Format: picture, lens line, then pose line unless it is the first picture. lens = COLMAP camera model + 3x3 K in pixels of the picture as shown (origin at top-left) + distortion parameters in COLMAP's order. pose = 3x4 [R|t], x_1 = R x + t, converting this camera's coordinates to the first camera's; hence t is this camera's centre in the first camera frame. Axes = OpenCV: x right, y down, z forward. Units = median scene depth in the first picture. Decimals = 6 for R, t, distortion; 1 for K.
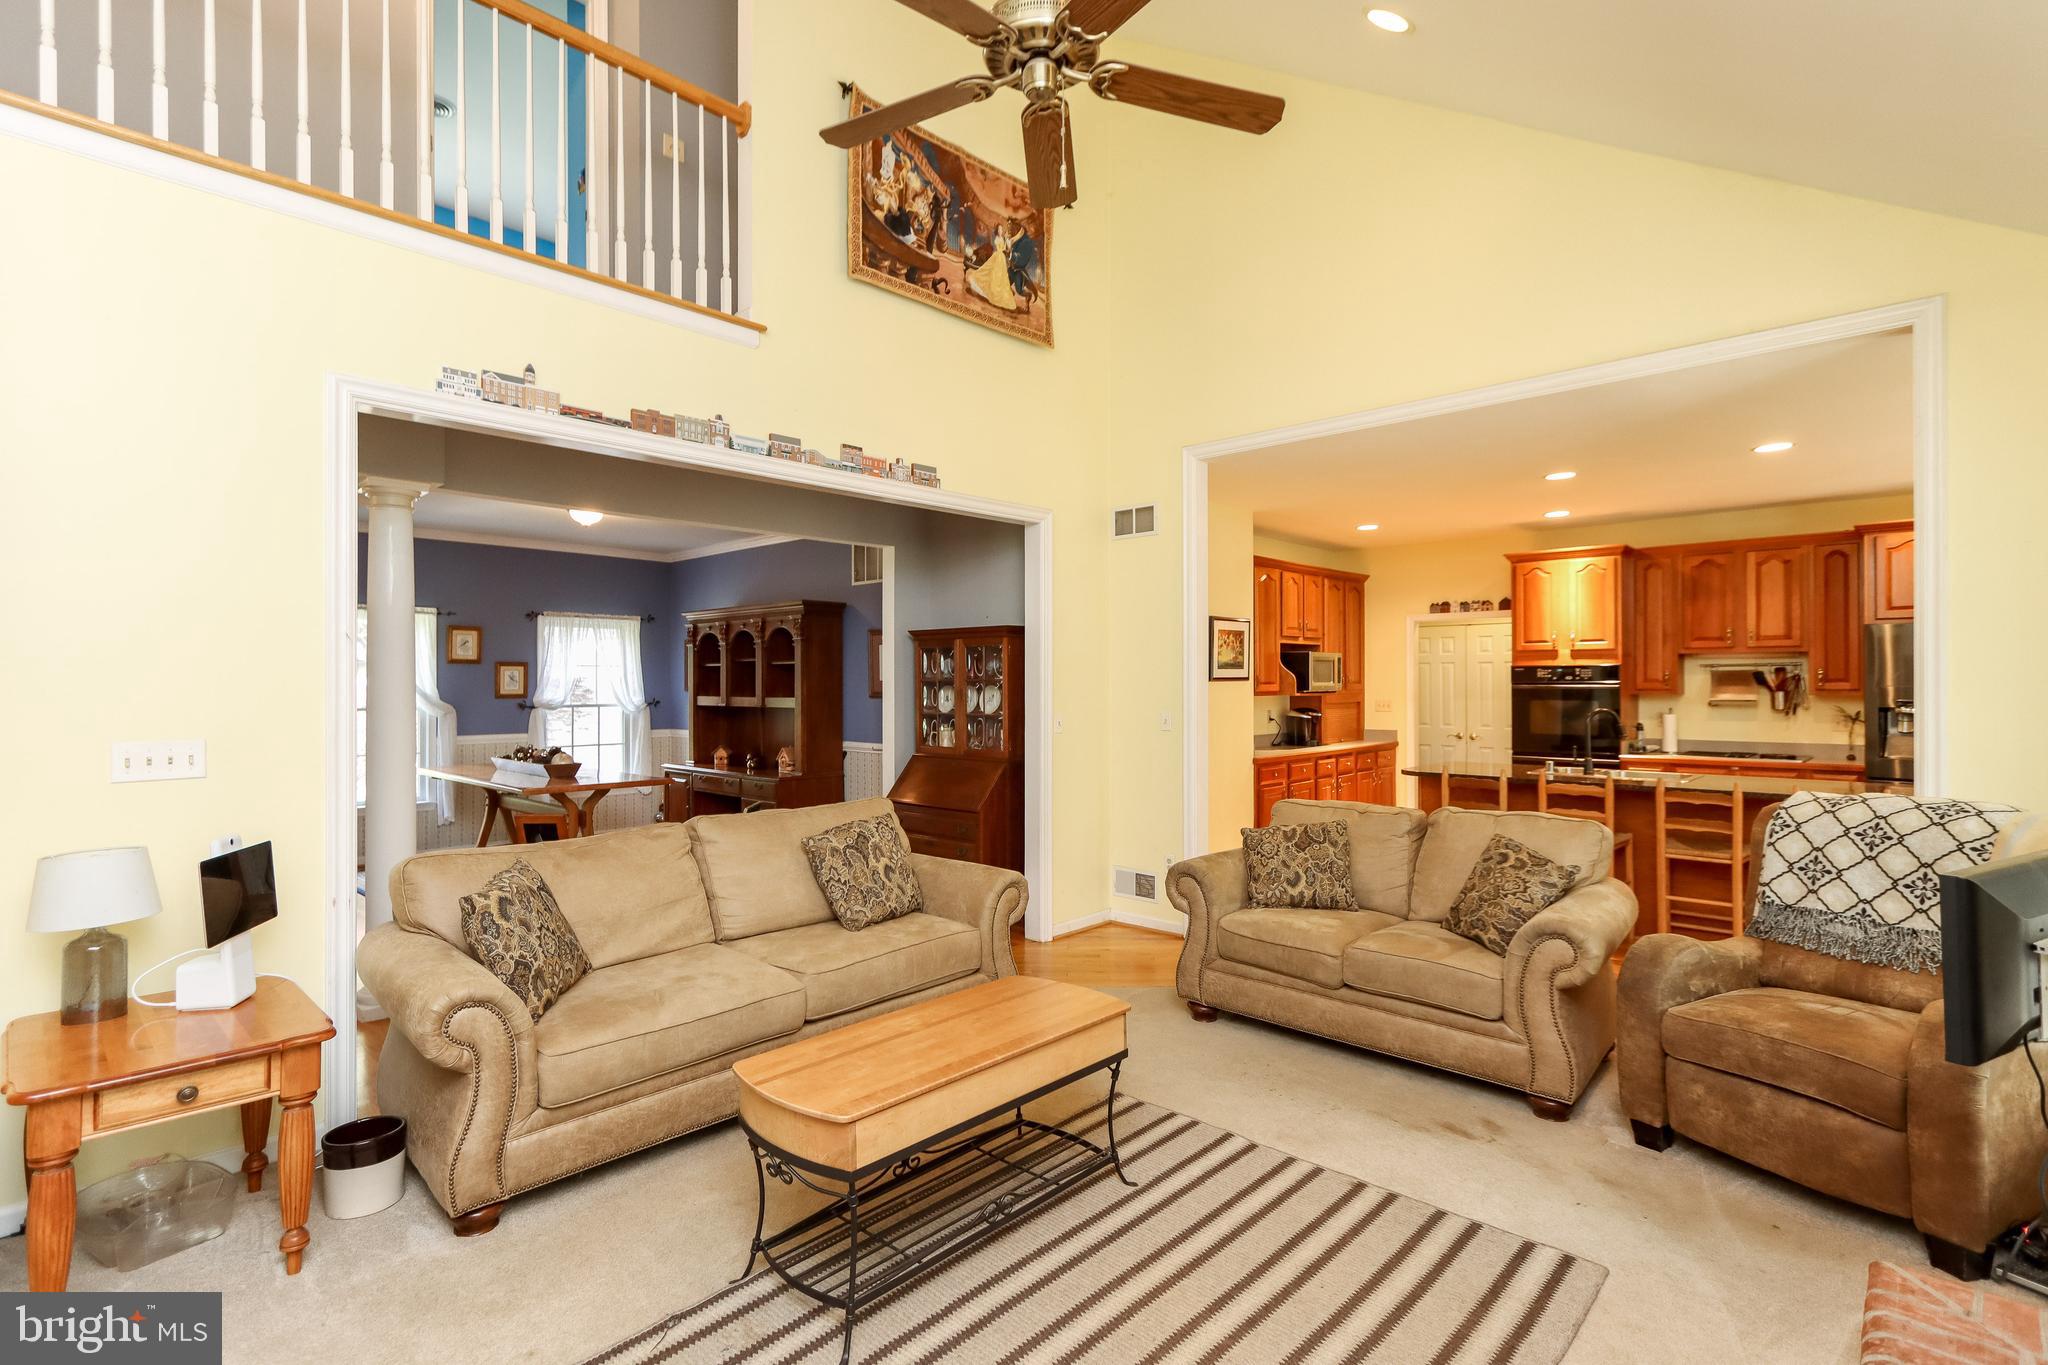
lens RADIAL K [[978.1, 0, 1003.2], [0, 978.1, 683.7], [0, 0, 1]] dist [-0.004402, -0.000481]
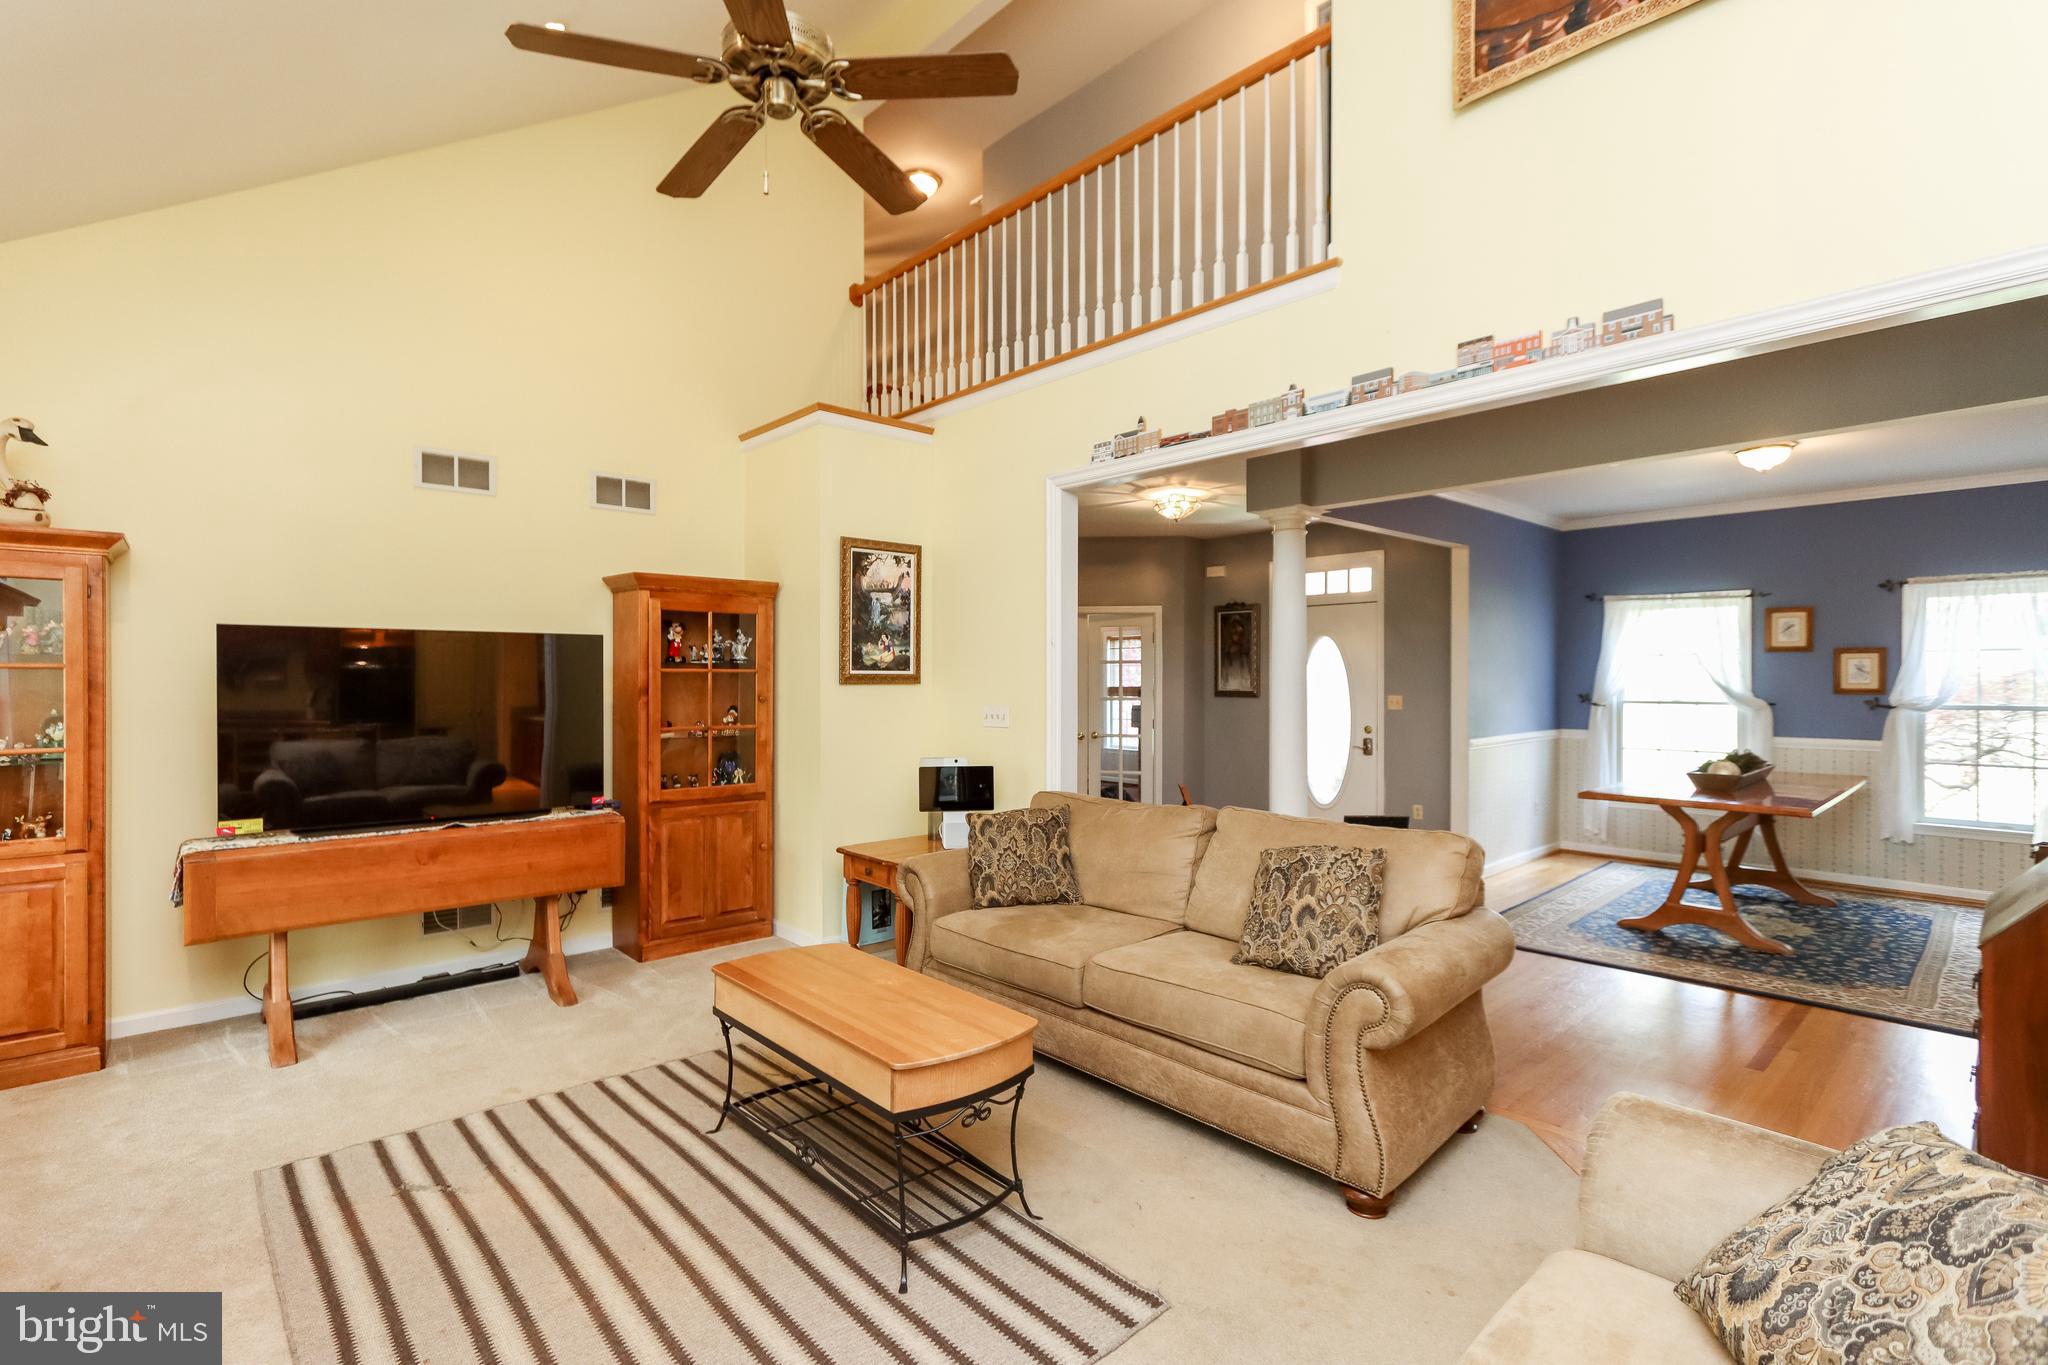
lens RADIAL K [[941.2, 0, 1007.2], [0, 941.2, 688.1], [0, 0, 1]] dist [0.001929, 0.000405]
pose [[-0.070218, 0.010145, -0.997480, 0.357771], [0.000065, 0.999948, 0.010166, 0.002747], [0.997532, 0.000649, -0.070215, 0.452957]]
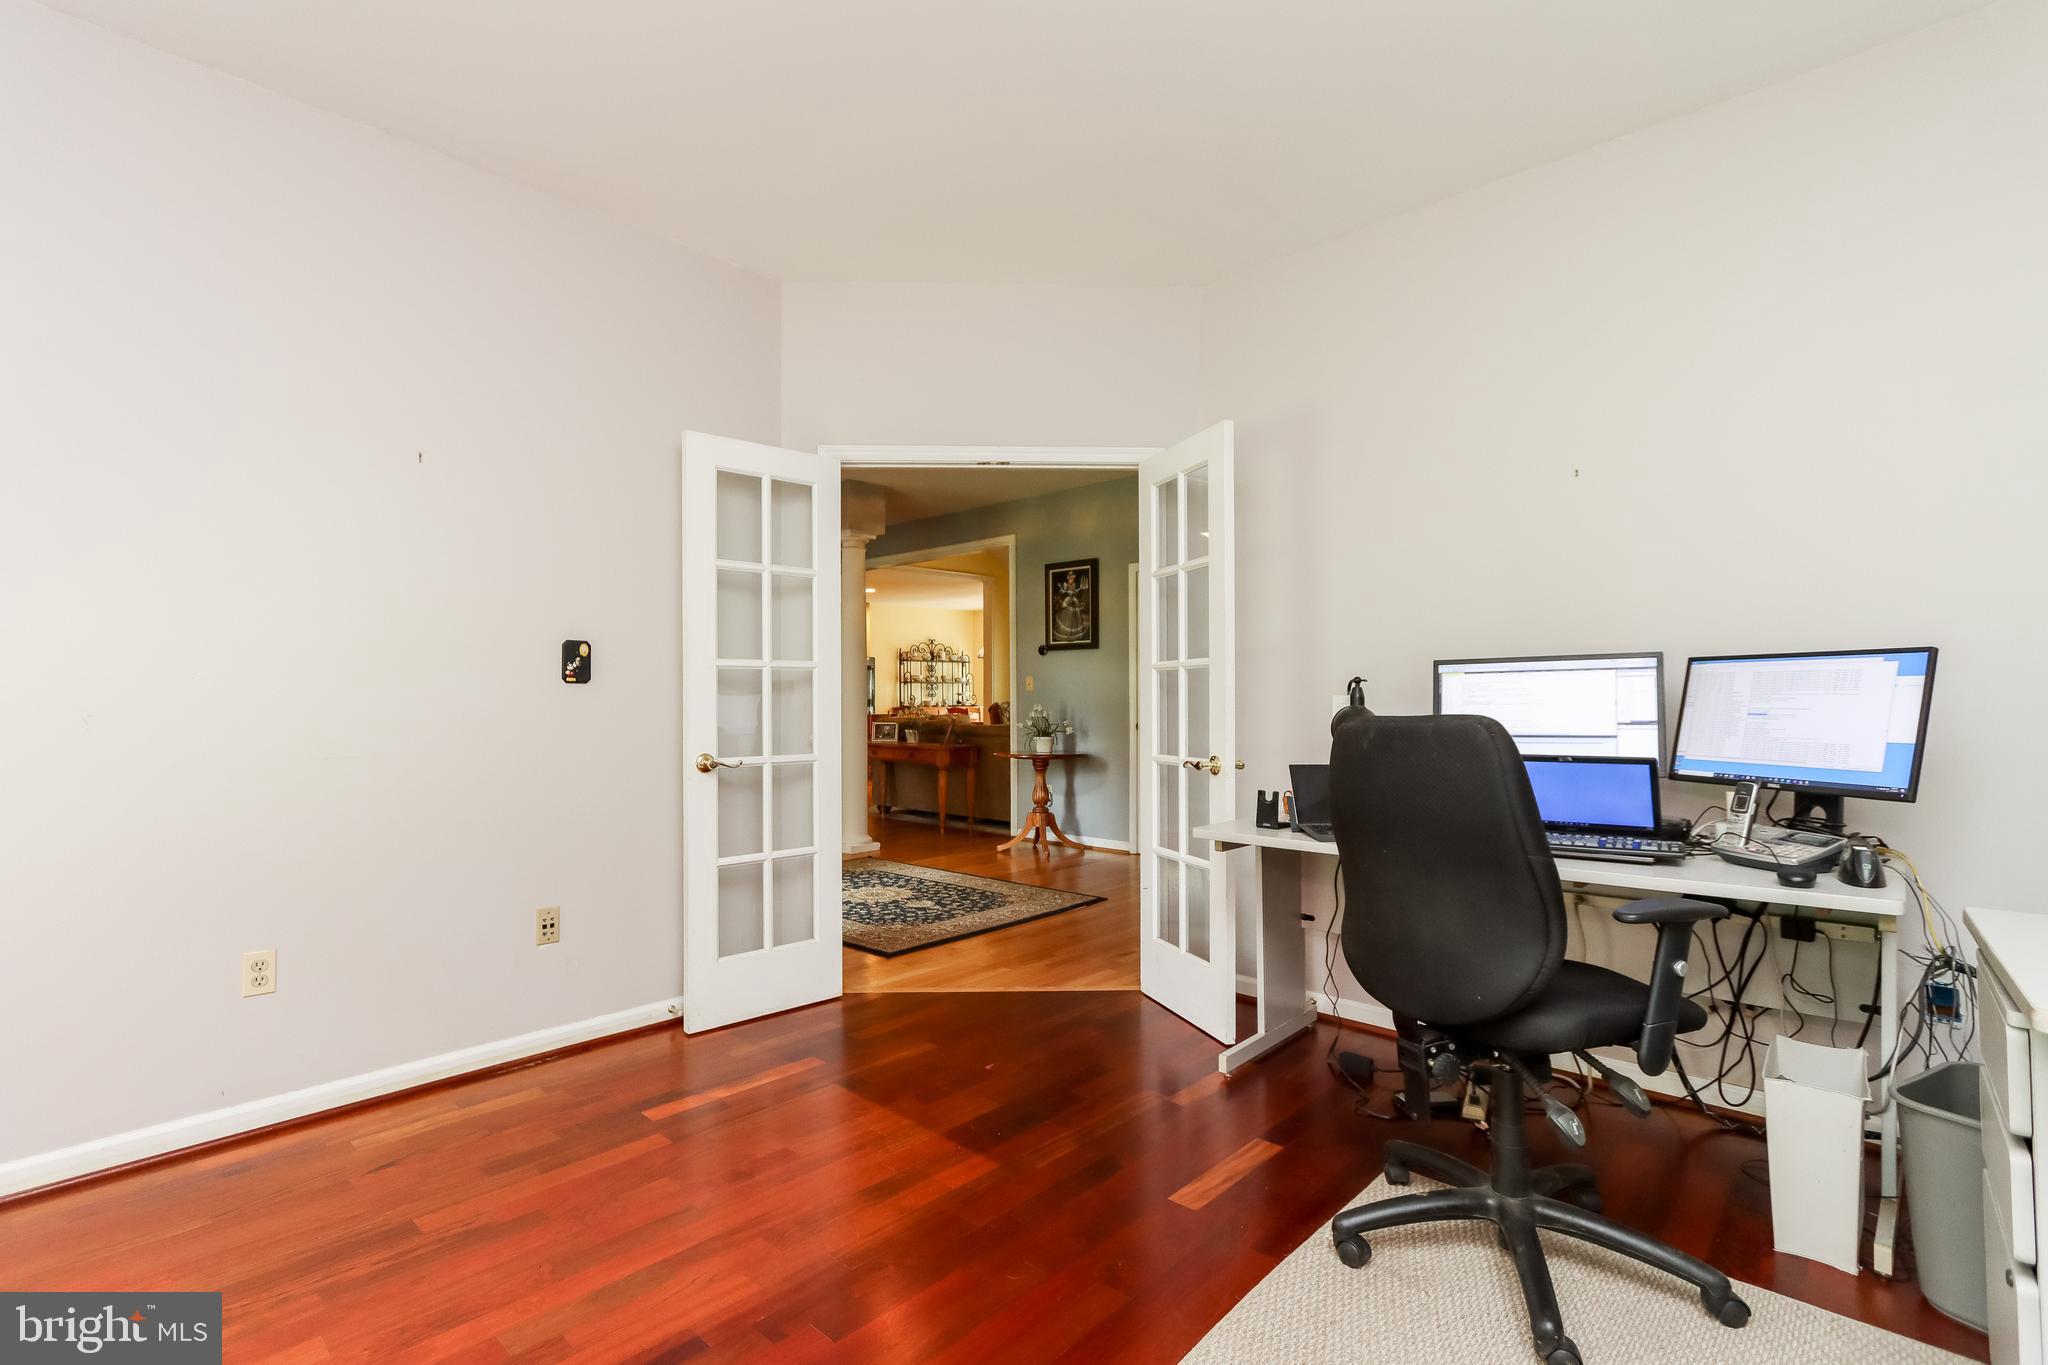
lens RADIAL K [[939.0, 0, 1024.0], [0, 939.0, 686.8], [0, 0, 1]] dist [0.000162, 0.000698]
pose [[-0.024426, 0.011868, 0.999631, -1.374253], [0.002915, 0.999926, -0.011800, 0.046746], [-0.999697, 0.002626, -0.024459, 0.466152]]
